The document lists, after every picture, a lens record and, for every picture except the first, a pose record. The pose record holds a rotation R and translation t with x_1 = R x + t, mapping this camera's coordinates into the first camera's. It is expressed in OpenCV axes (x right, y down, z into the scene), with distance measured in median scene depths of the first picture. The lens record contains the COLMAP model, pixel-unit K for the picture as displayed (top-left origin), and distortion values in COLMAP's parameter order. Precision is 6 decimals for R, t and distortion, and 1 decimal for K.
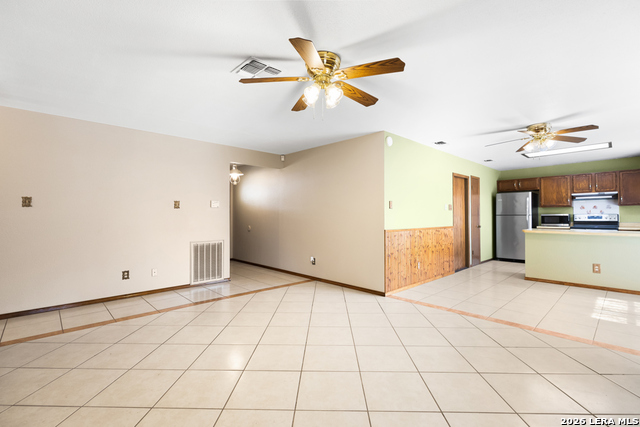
lens RADIAL K [[294.6, 0, 320.6], [0, 294.6, 214.4], [0, 0, 1]] dist [0.001795, 0.000181]
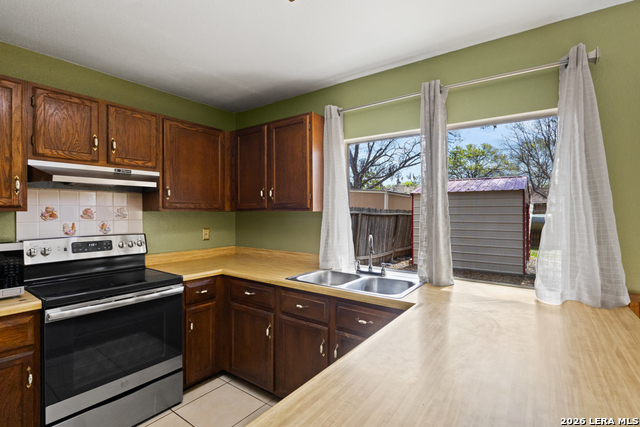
lens RADIAL K [[308.6, 0, 320.4], [0, 308.6, 210.4], [0, 0, 1]] dist [-0.010987, 0.002264]
pose [[-0.162583, 0.011431, 0.986629, 0.562152], [-0.001825, 0.999928, -0.011886, -0.024247], [-0.986693, -0.003733, -0.162550, 0.805600]]
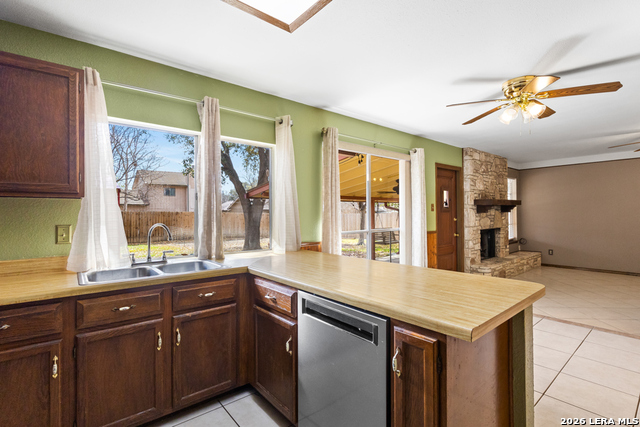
lens RADIAL K [[308.6, 0, 322.4], [0, 308.6, 209.3], [0, 0, 1]] dist [-0.010987, 0.002264]
pose [[-0.997195, 0.014533, 0.073426, 0.675899], [0.013611, 0.999822, -0.013045, -0.011010], [-0.073602, -0.012009, -0.997215, 1.008312]]
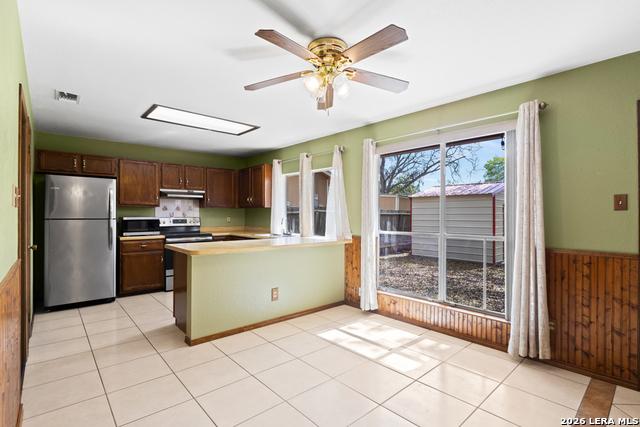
lens RADIAL K [[308.6, 0, 319.5], [0, 308.6, 214.5], [0, 0, 1]] dist [-0.010987, 0.002264]
pose [[0.049244, 0.008892, 0.998747, 0.128661], [-0.005723, 0.999946, -0.008620, -0.003214], [-0.998770, -0.005291, 0.049292, 0.582339]]
